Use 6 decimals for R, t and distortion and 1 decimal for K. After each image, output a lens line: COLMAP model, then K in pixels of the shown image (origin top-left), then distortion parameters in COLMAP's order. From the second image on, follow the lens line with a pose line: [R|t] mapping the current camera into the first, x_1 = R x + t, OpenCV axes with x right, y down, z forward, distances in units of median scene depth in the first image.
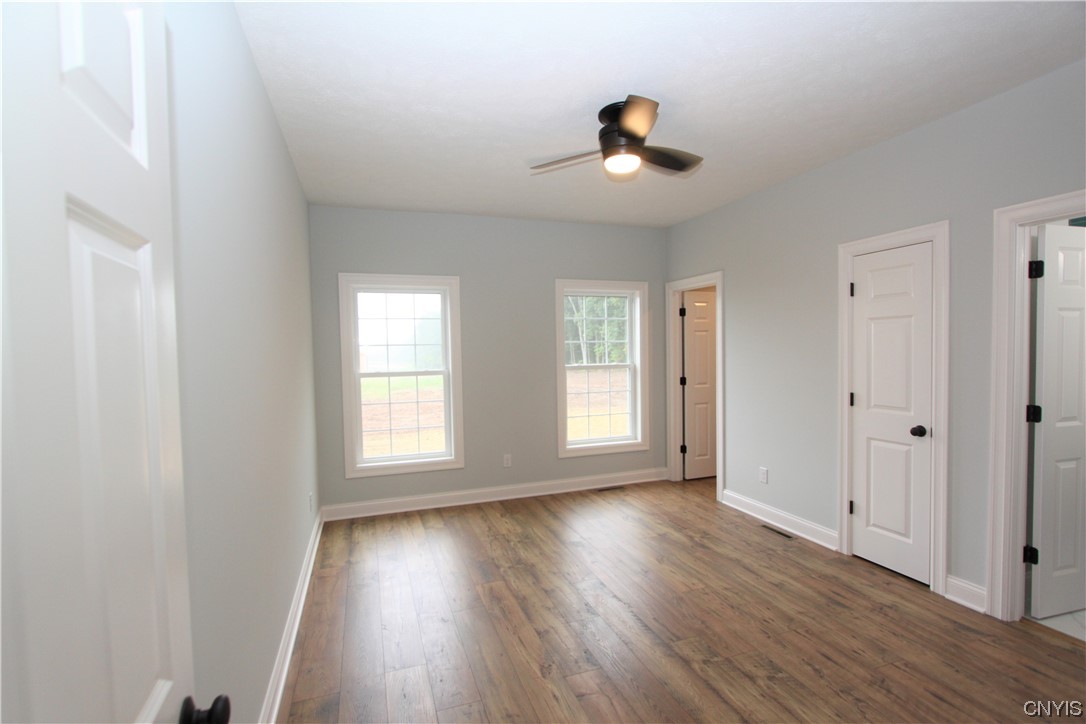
lens RADIAL K [[501.8, 0, 538.6], [0, 501.8, 363.3], [0, 0, 1]] dist [-0.013068, 0.001068]
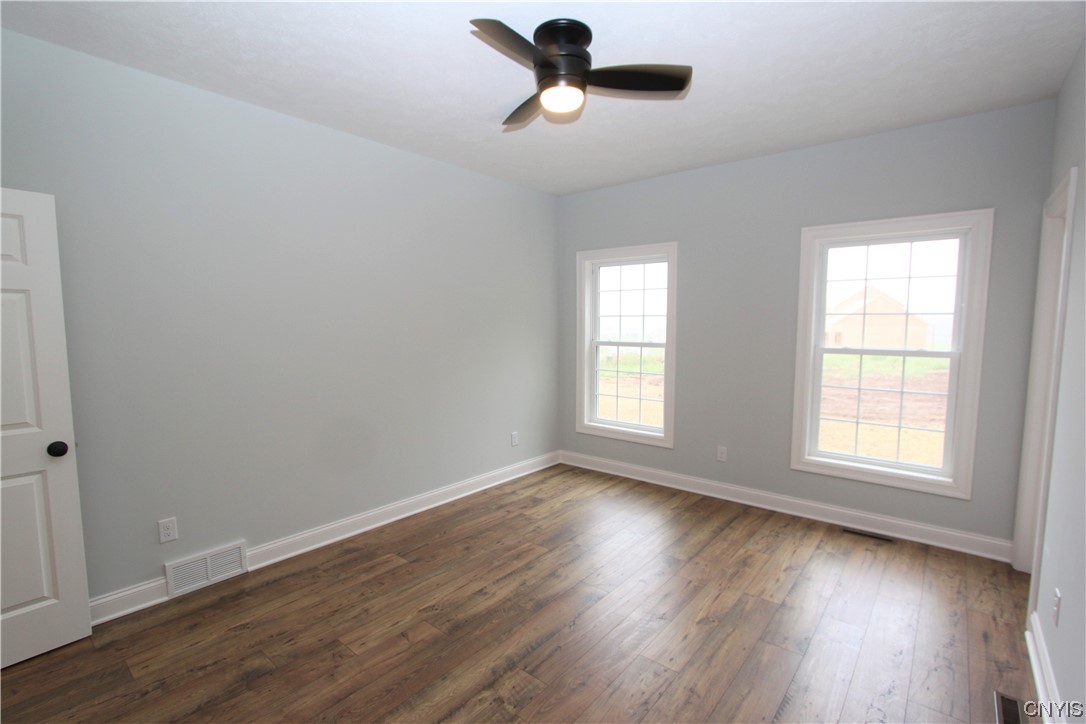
lens RADIAL K [[502.7, 0, 543.0], [0, 502.7, 362.0], [0, 0, 1]] dist [0.001266, 0.000440]
pose [[0.515932, 0.085048, -0.852397, 0.511094], [-0.039782, 0.996365, 0.075333, -0.012903], [0.855705, -0.004957, 0.517440, 0.312420]]
